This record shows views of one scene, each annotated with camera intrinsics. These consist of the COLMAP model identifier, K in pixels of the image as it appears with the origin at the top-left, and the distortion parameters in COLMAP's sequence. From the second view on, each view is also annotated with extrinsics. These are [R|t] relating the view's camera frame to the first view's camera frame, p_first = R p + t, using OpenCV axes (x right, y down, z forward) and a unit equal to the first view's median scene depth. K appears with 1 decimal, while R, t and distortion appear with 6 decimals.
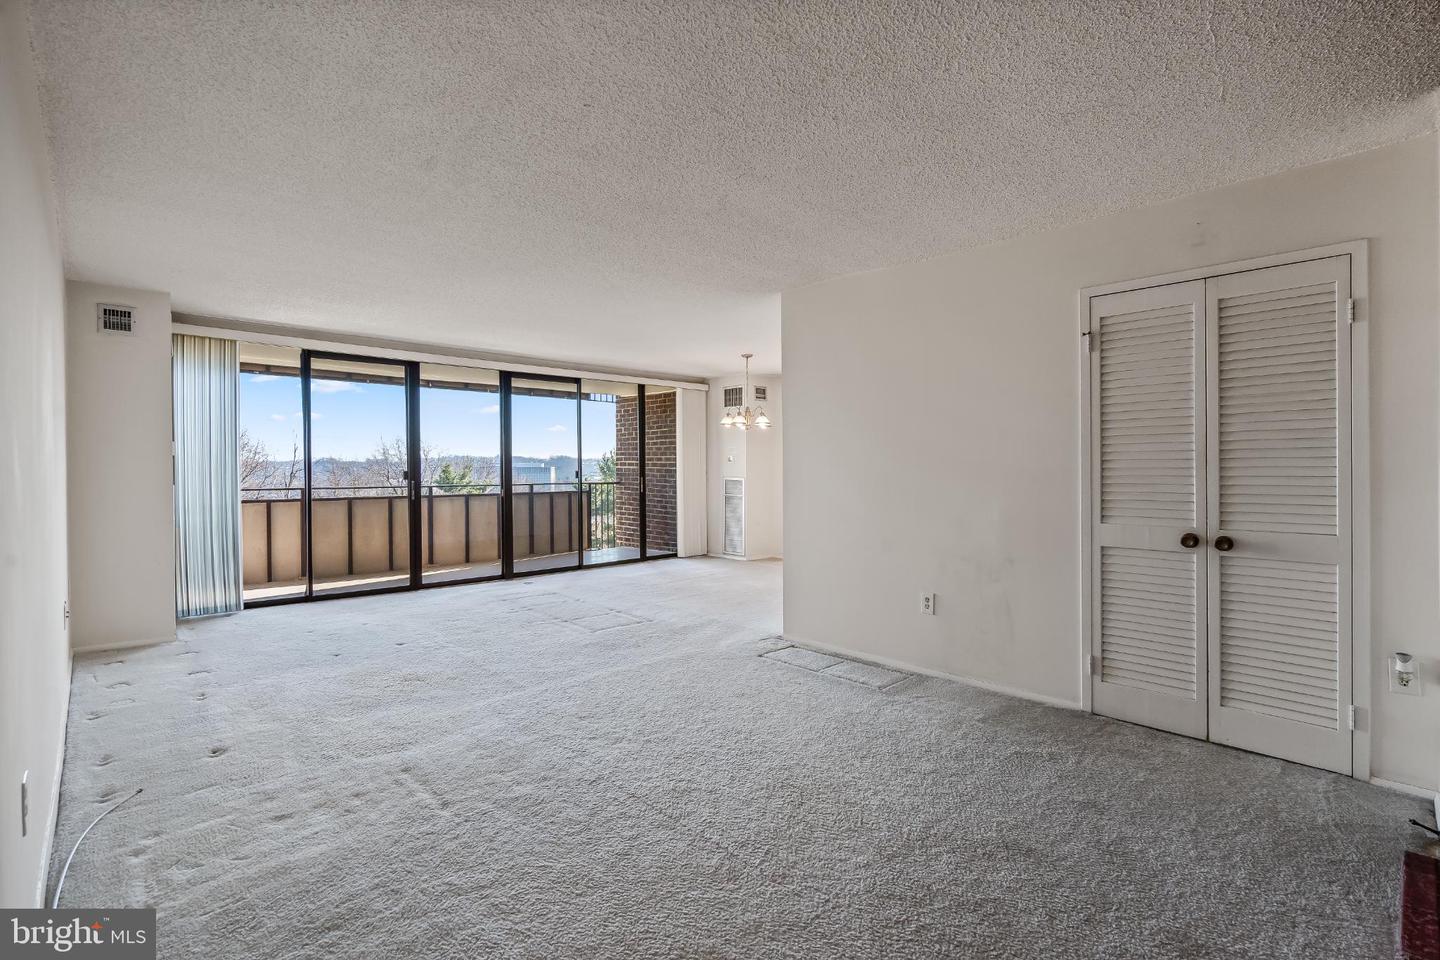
lens RADIAL K [[660.7, 0, 716.4], [0, 660.7, 472.0], [0, 0, 1]] dist [-0.001365, 0.000211]
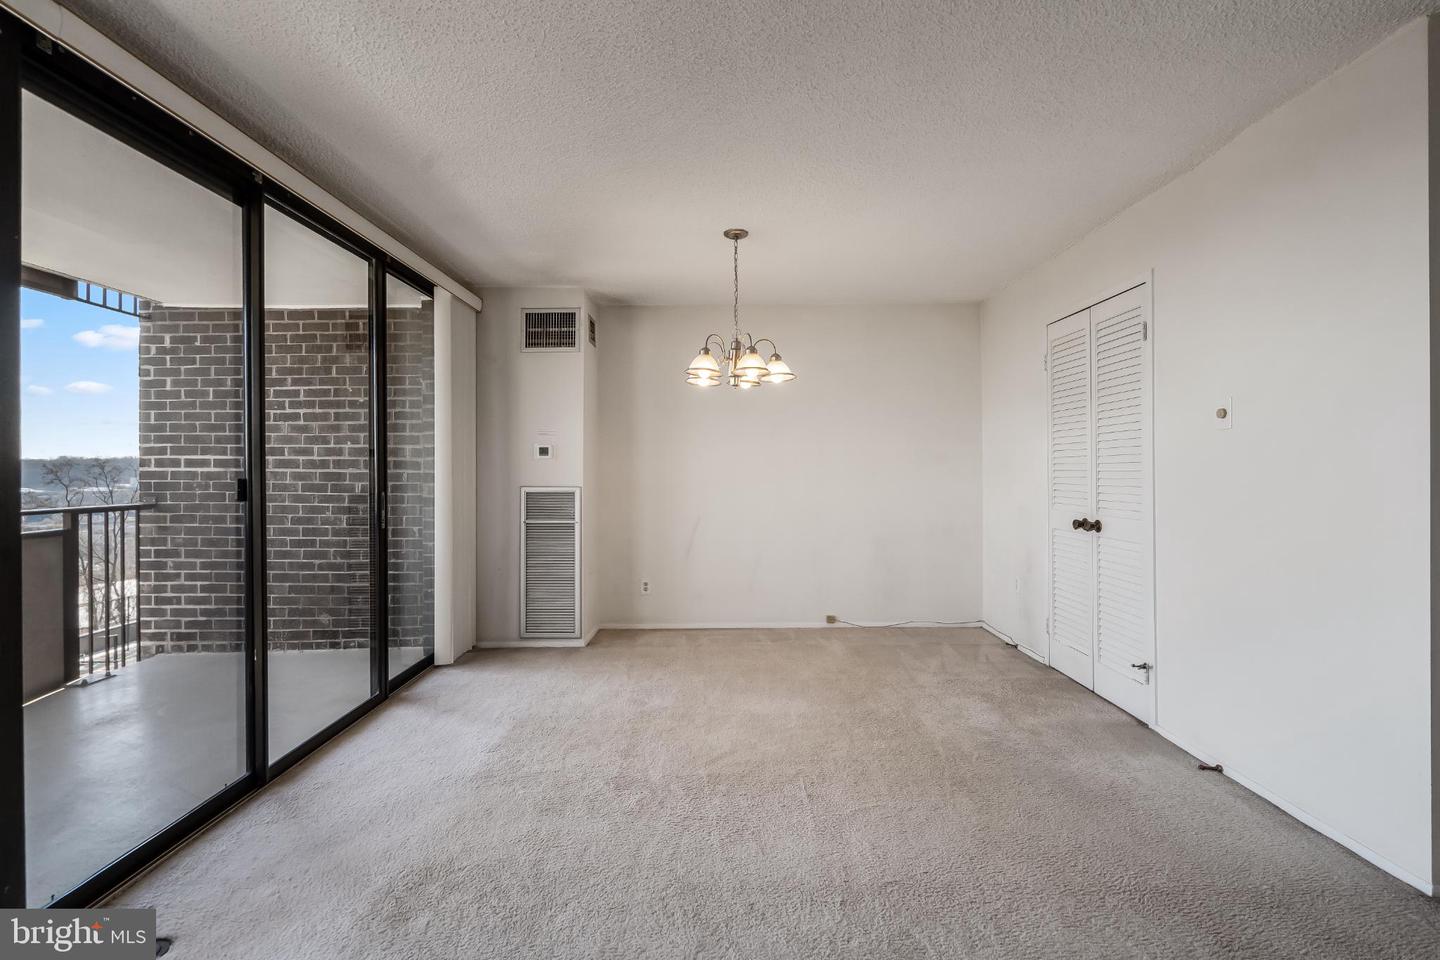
lens RADIAL K [[660.7, 0, 716.4], [0, 660.7, 472.0], [0, 0, 1]] dist [-0.001365, 0.000211]
pose [[0.694152, -0.002515, 0.719824, -0.249604], [0.009470, 0.999939, -0.005640, 0.000193], [-0.719766, 0.010732, 0.694134, 0.546297]]
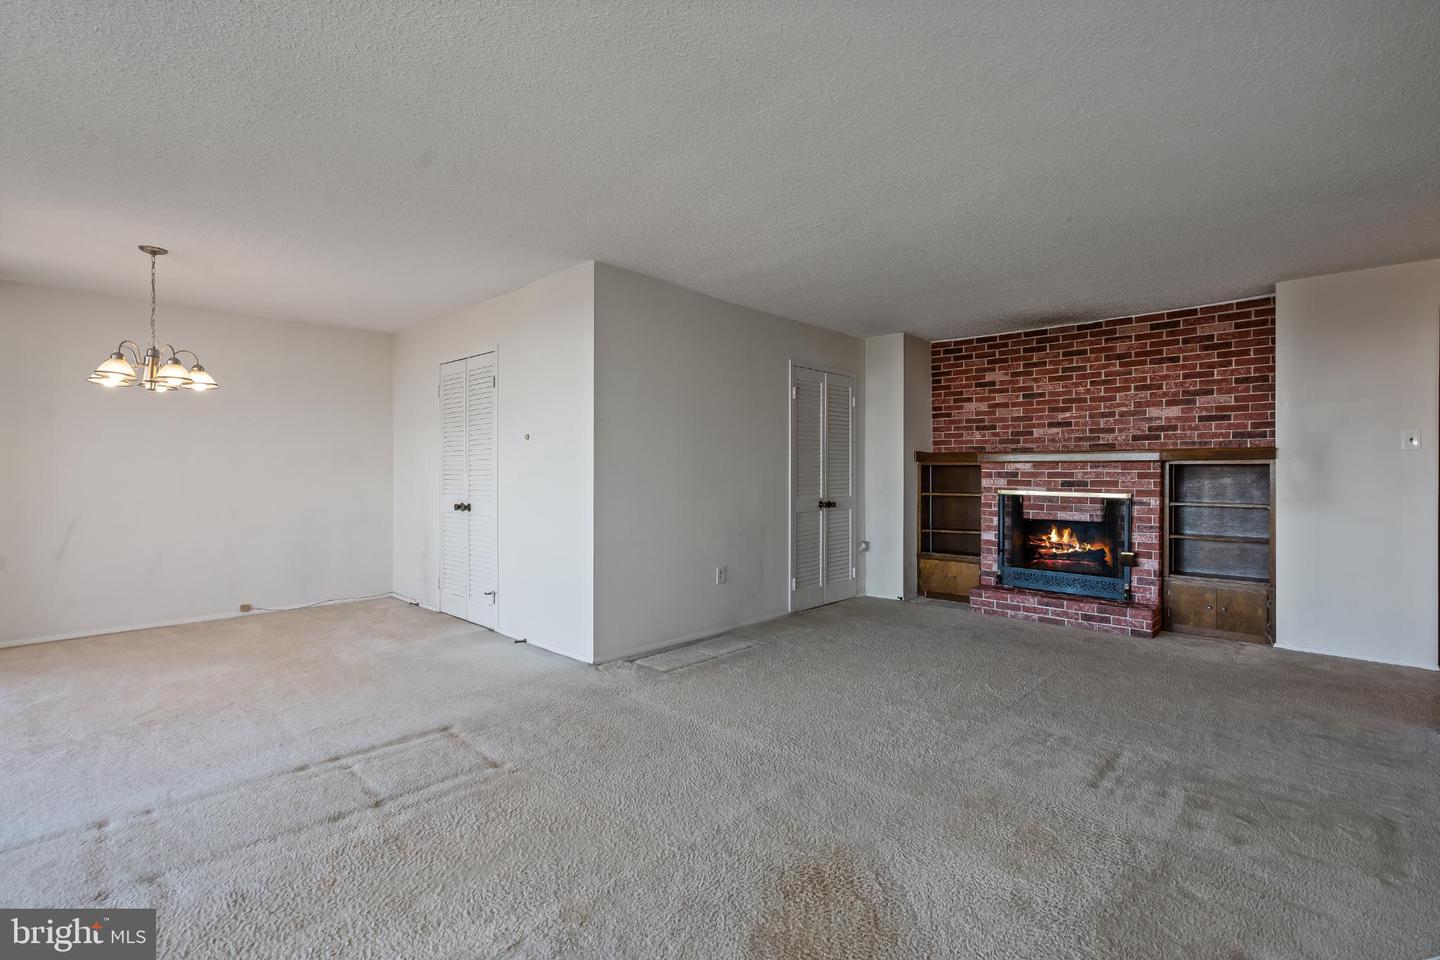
lens RADIAL K [[660.7, 0, 716.4], [0, 660.7, 472.0], [0, 0, 1]] dist [-0.001365, 0.000211]
pose [[-0.051521, 0.000847, 0.998672, -0.402594], [0.006140, 0.999981, -0.000532, 0.002559], [-0.998653, 0.006104, -0.051526, 0.468447]]
